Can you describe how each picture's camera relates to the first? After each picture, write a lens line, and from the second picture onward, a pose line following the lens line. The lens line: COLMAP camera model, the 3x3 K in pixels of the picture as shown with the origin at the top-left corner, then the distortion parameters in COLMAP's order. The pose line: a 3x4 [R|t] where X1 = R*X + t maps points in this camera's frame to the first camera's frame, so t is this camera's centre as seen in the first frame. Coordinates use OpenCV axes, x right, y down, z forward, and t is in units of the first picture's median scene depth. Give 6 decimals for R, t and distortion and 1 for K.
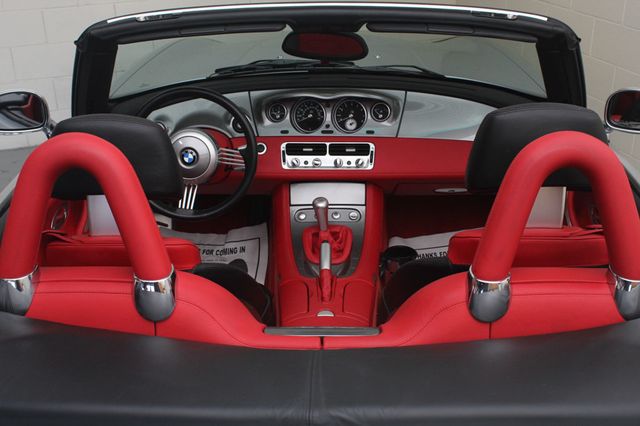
lens RADIAL K [[784.4, 0, 318.9], [0, 784.4, 211.0], [0, 0, 1]] dist [-0.063587, 0.000000]
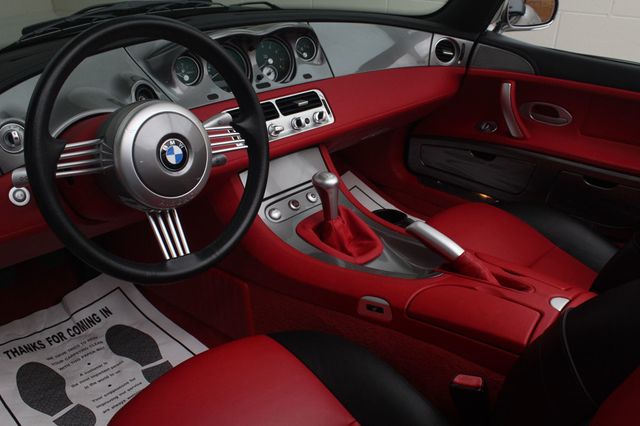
lens RADIAL K [[584.4, 0, 316.6], [0, 584.4, 218.1], [0, 0, 1]] dist [-0.065497, 0.000000]
pose [[0.666884, -0.313330, 0.676085, -0.338237], [0.298290, 0.943684, 0.143118, -0.050827], [-0.682854, 0.106227, 0.722791, 0.615289]]
